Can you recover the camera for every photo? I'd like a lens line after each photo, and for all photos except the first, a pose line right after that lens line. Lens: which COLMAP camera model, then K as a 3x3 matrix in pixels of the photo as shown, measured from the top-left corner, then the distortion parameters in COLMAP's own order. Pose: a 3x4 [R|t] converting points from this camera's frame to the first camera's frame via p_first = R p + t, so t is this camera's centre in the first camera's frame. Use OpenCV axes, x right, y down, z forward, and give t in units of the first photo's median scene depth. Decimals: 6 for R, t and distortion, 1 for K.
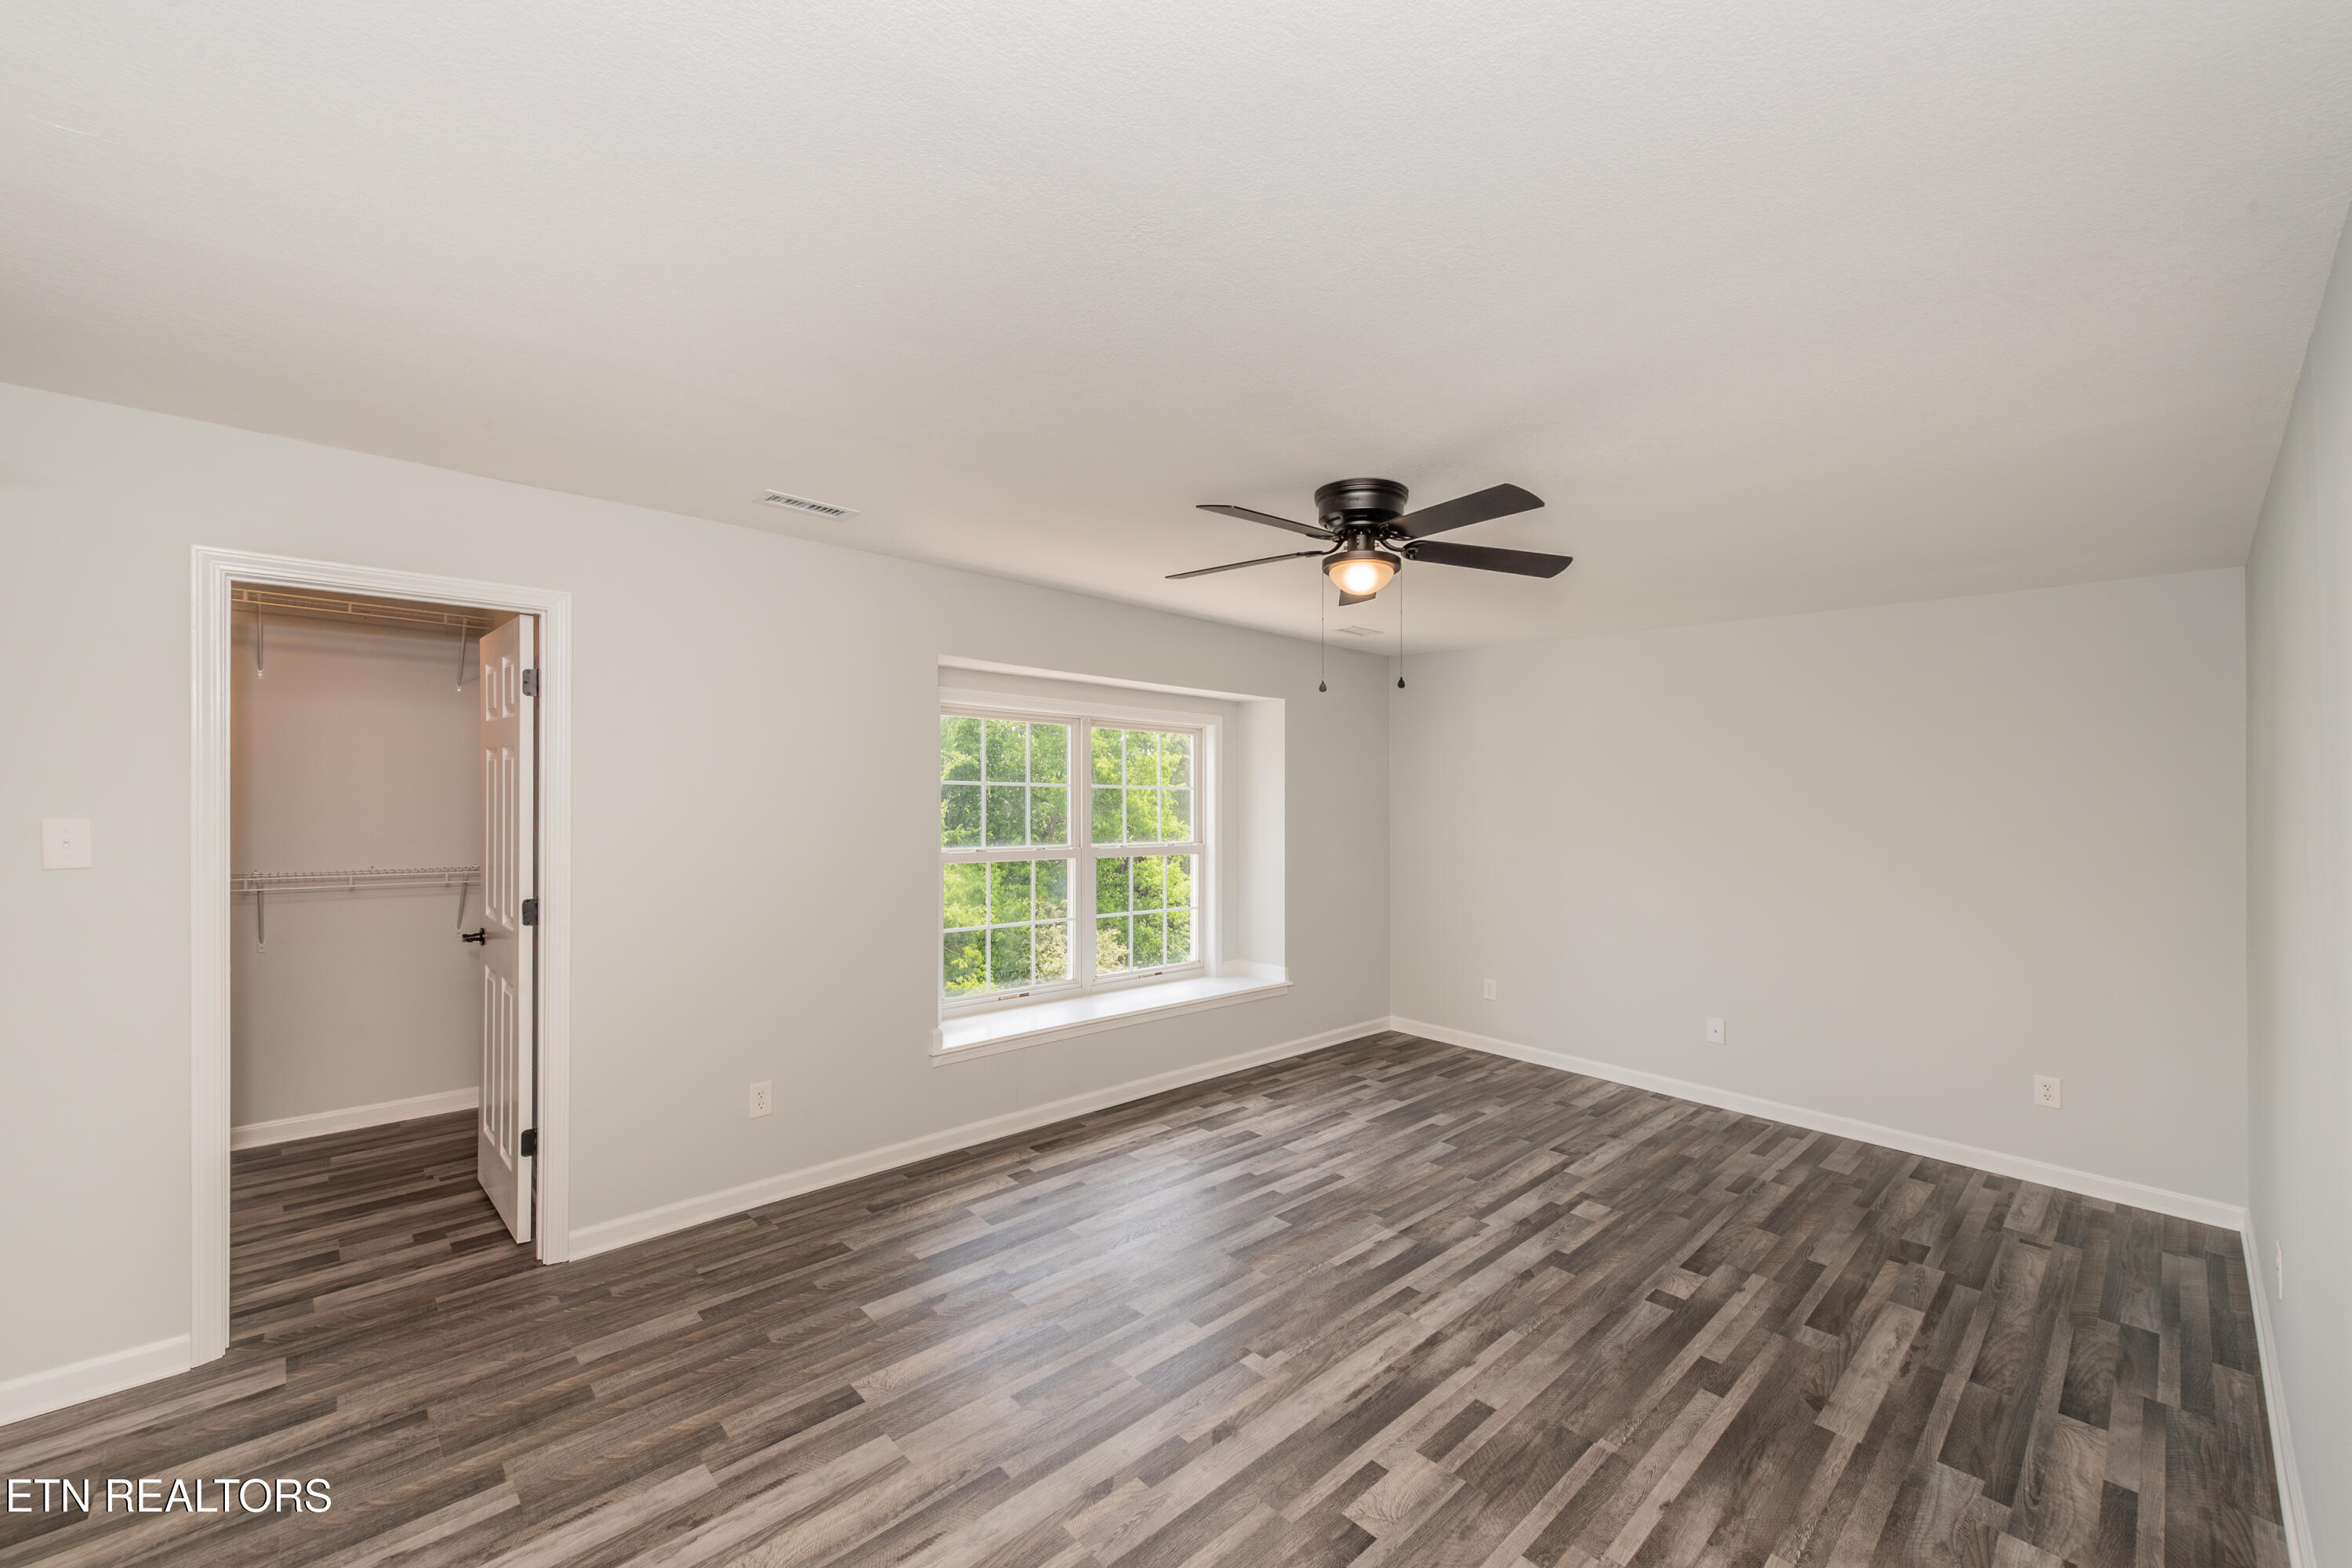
lens RADIAL K [[932.3, 0, 1176.0], [0, 932.3, 784.0], [0, 0, 1]] dist [-0.000106, -0.000241]
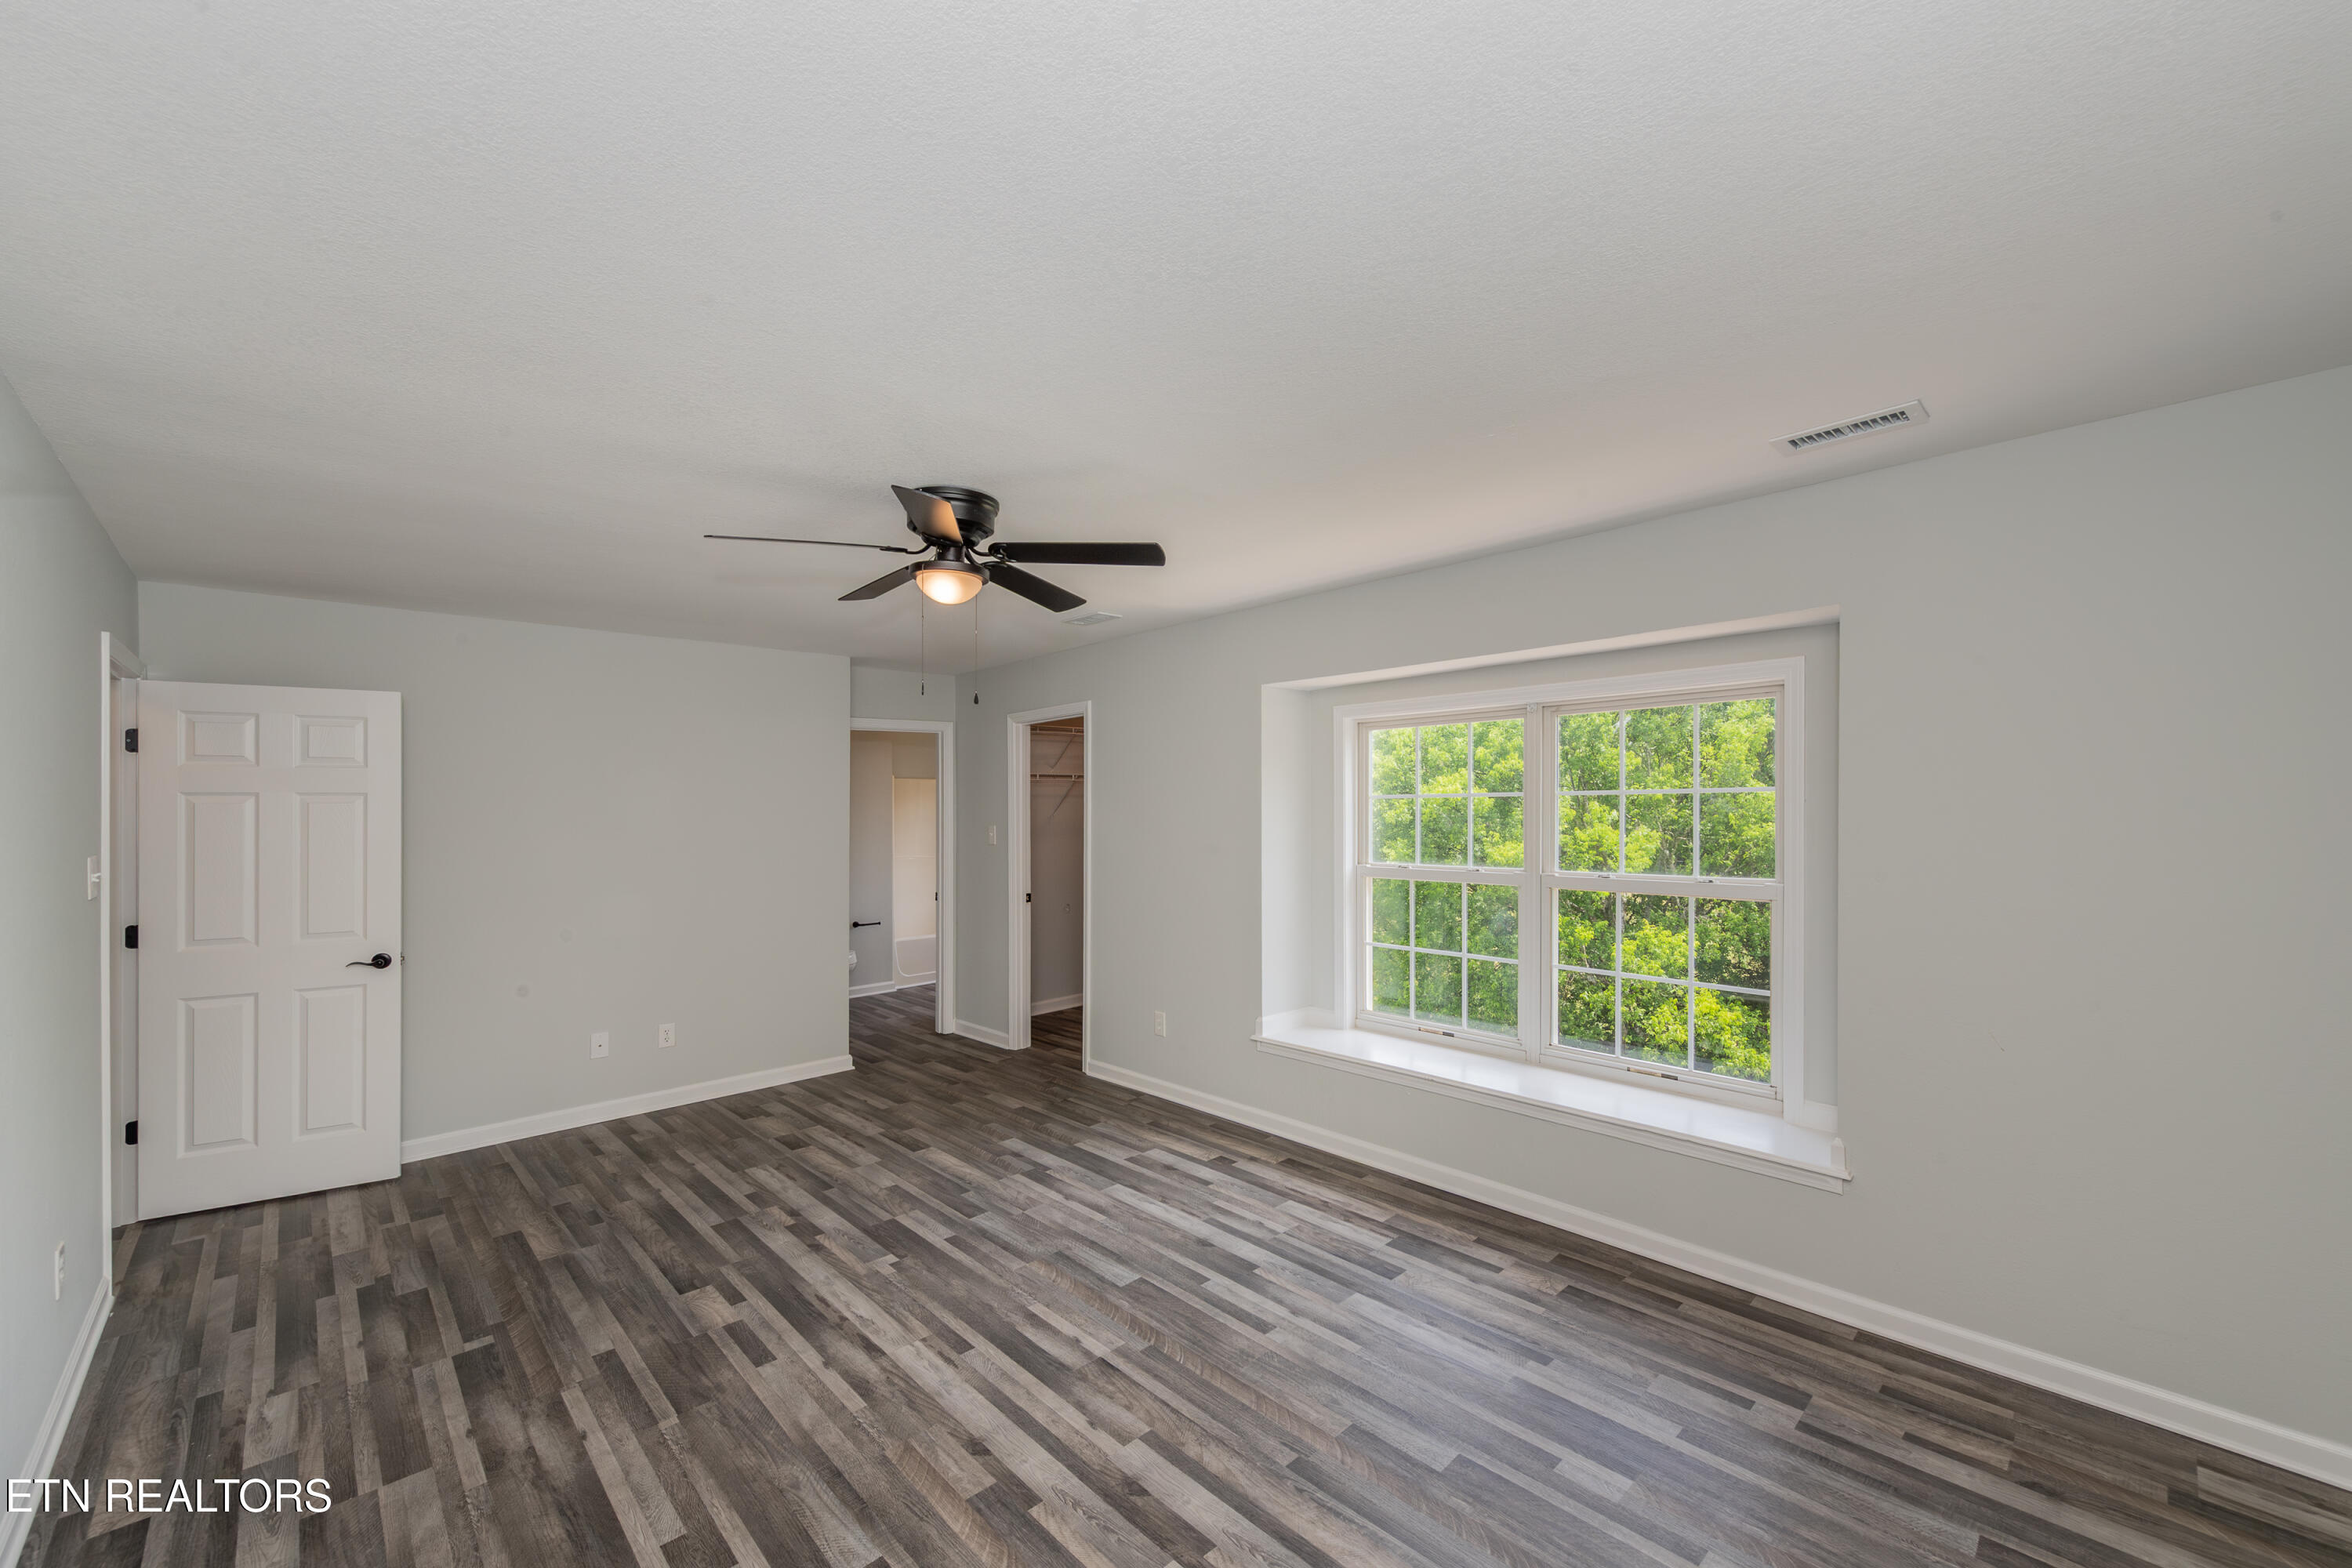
lens RADIAL K [[932.3, 0, 1176.0], [0, 932.3, 784.0], [0, 0, 1]] dist [-0.000106, -0.000241]
pose [[0.008942, -0.037671, -0.999250, 1.099596], [0.015575, 0.999174, -0.037529, 0.029975], [0.999839, -0.015228, 0.009521, 1.121421]]
